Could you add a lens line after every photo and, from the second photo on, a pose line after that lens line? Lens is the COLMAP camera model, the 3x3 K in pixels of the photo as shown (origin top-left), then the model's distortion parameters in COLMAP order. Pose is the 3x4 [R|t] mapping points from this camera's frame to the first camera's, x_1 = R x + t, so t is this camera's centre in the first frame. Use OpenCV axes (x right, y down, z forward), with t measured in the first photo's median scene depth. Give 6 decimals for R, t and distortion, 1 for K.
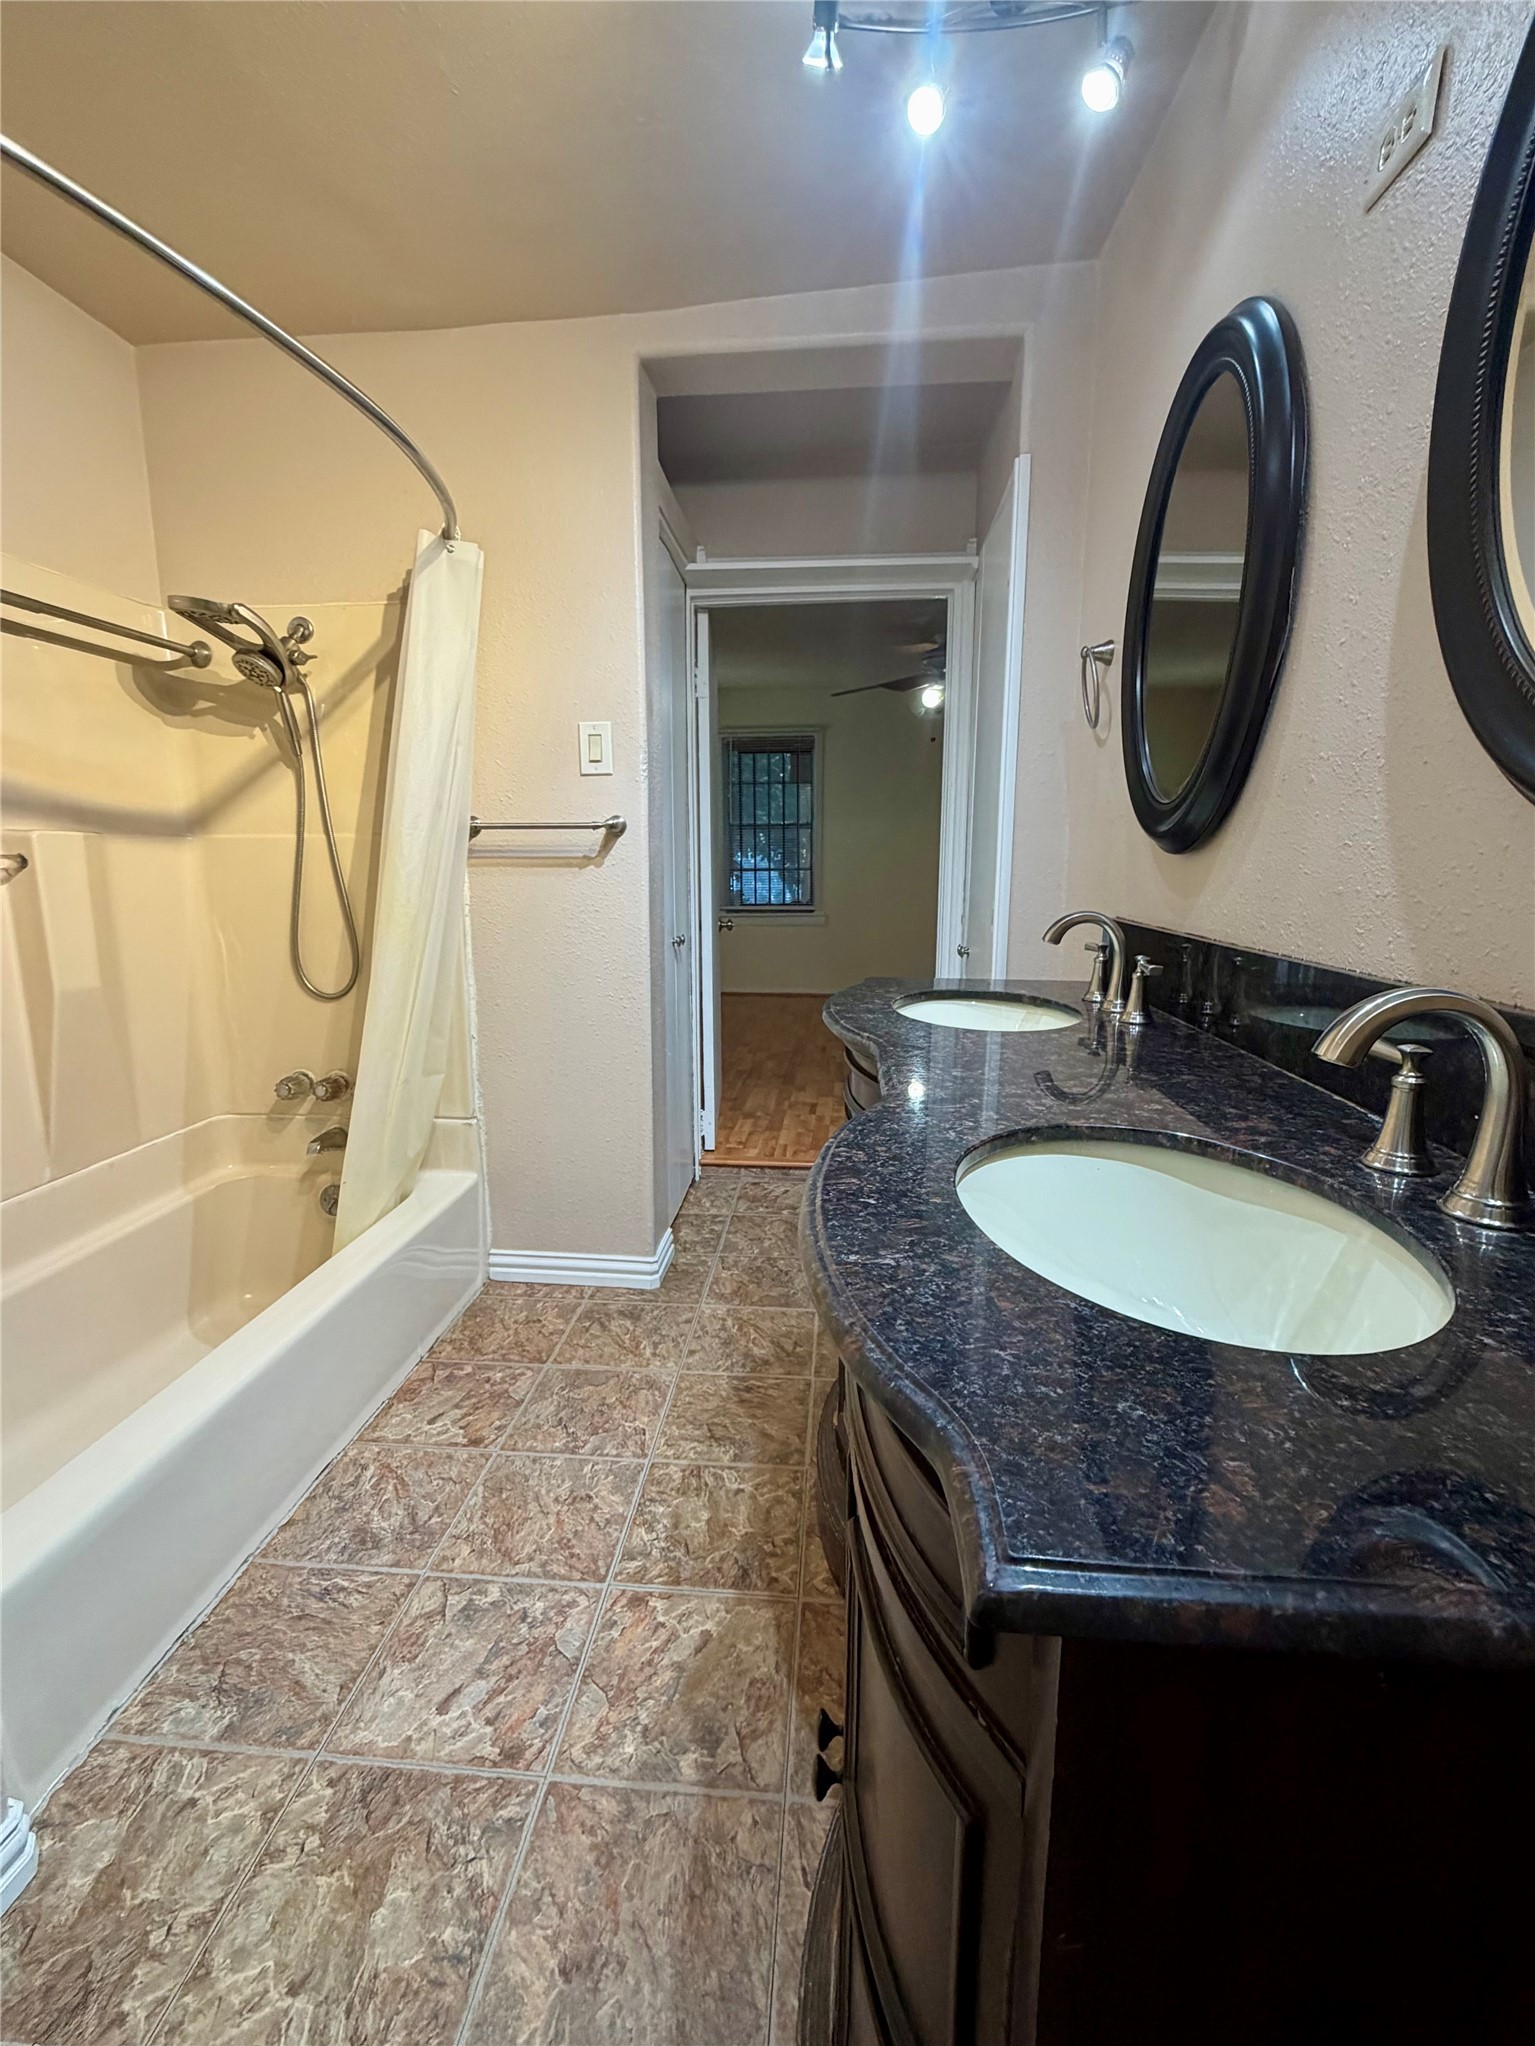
lens RADIAL K [[831.0, 0, 770.5], [0, 831.0, 1015.1], [0, 0, 1]] dist [-0.000394, -0.000043]
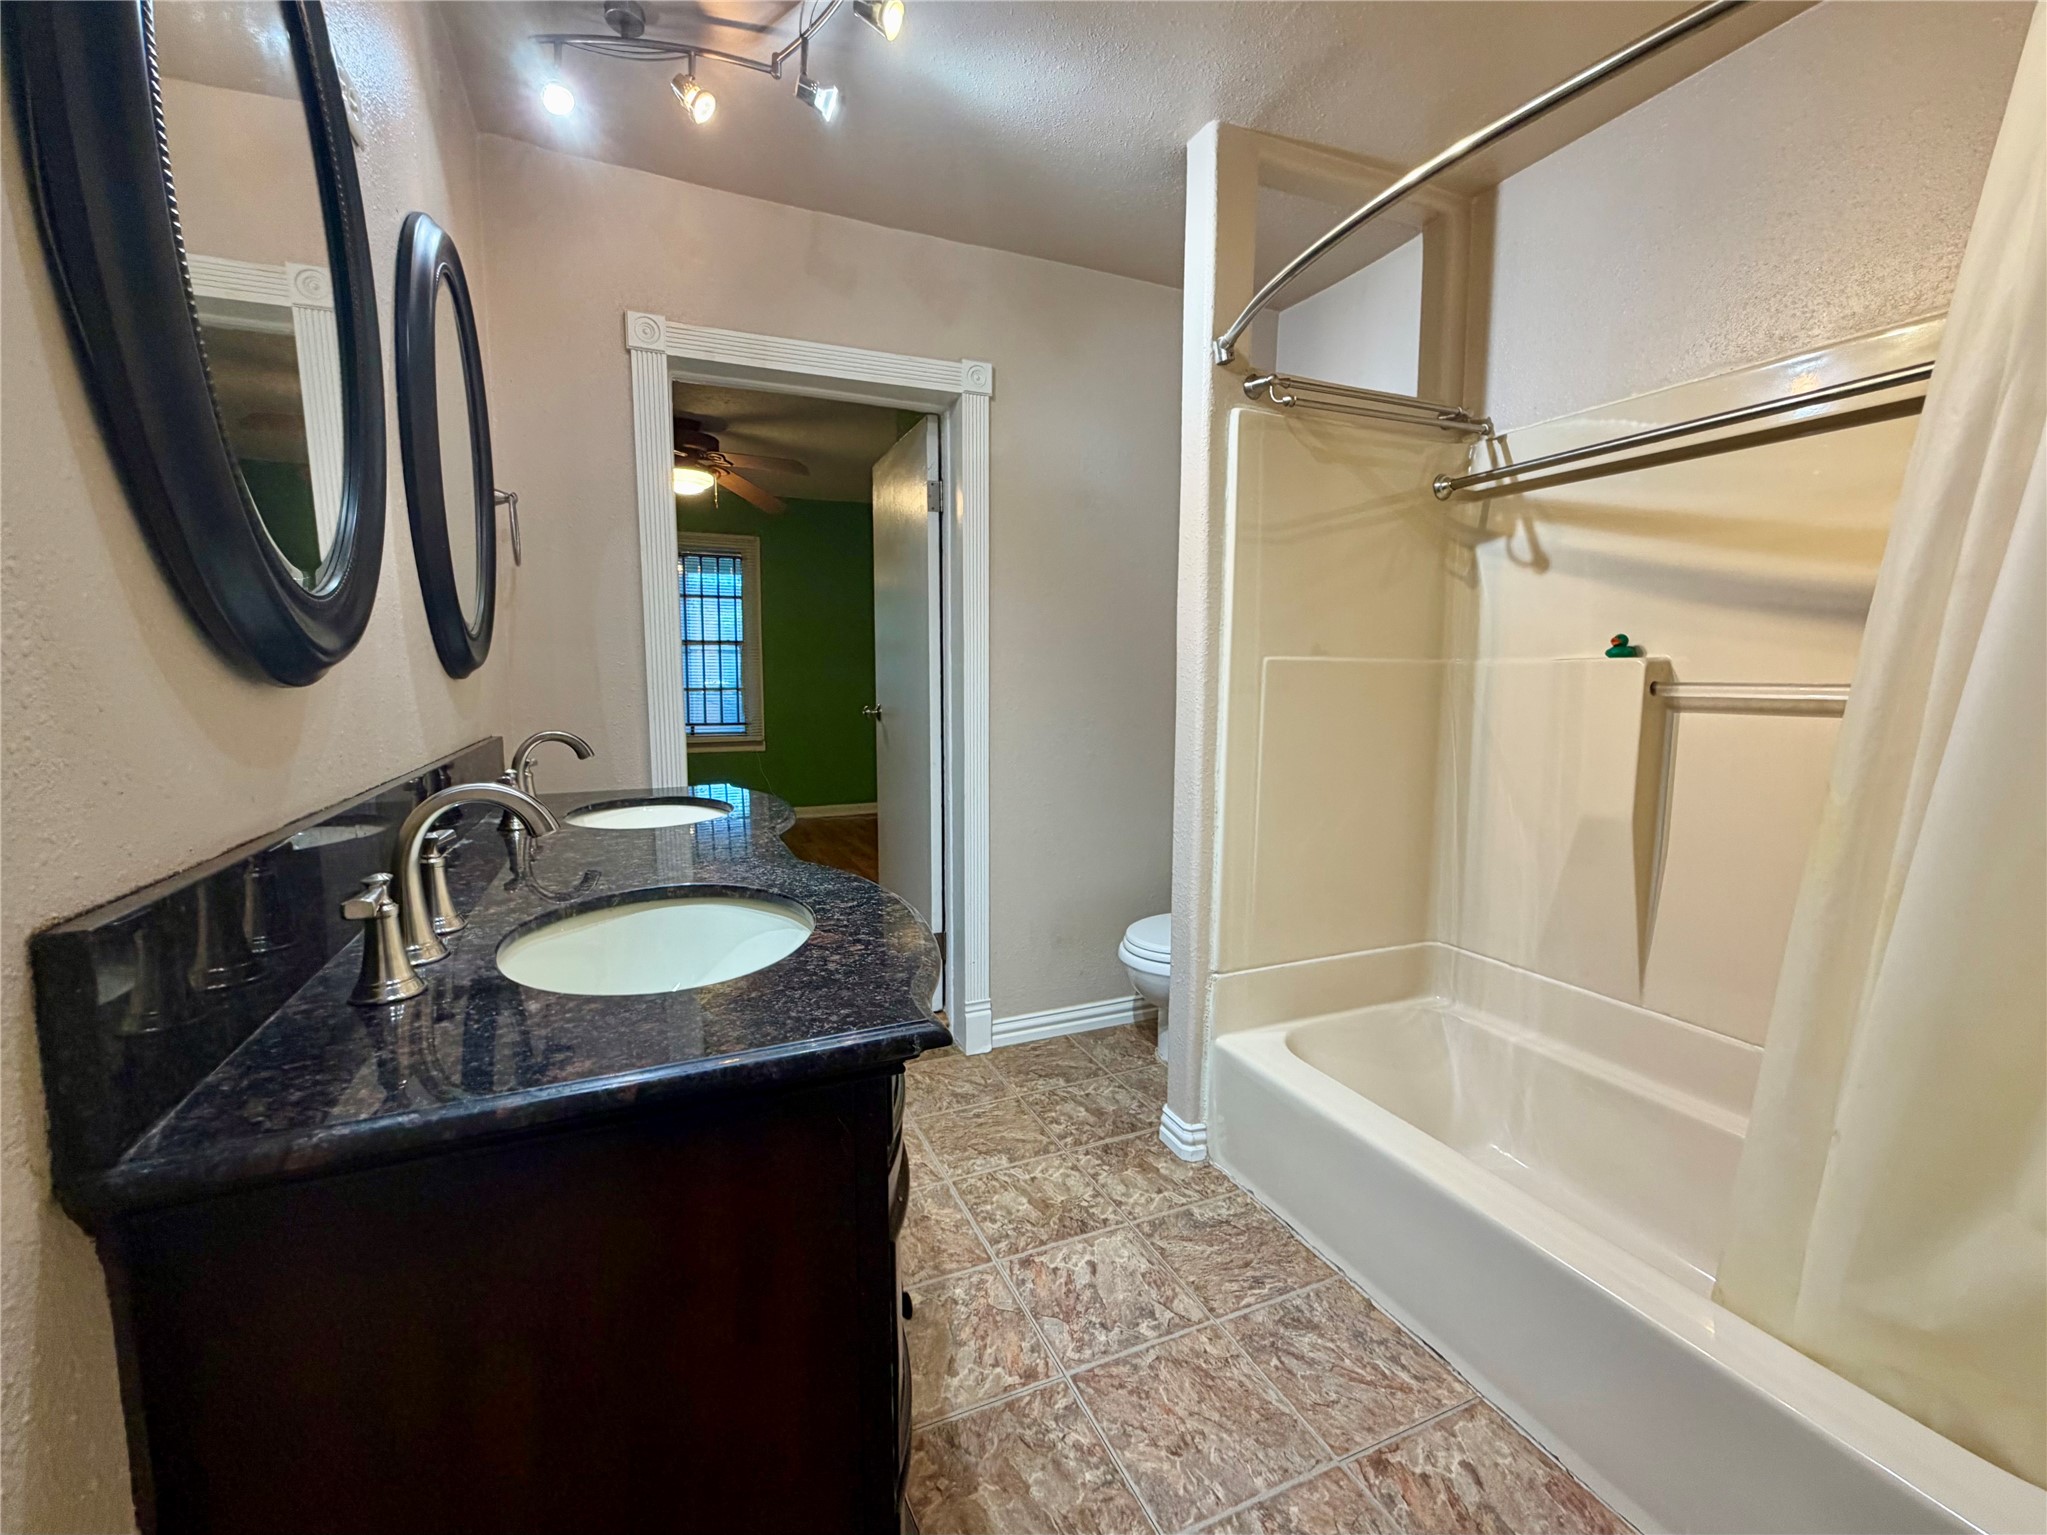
lens RADIAL K [[831.4, 0, 1016.9], [0, 831.4, 769.8], [0, 0, 1]] dist [-0.000394, -0.000043]
pose [[-0.870790, 0.055165, -0.488551, 0.332166], [-0.093386, 0.957037, 0.274515, -0.329655], [0.482705, 0.284668, -0.828227, 1.650548]]
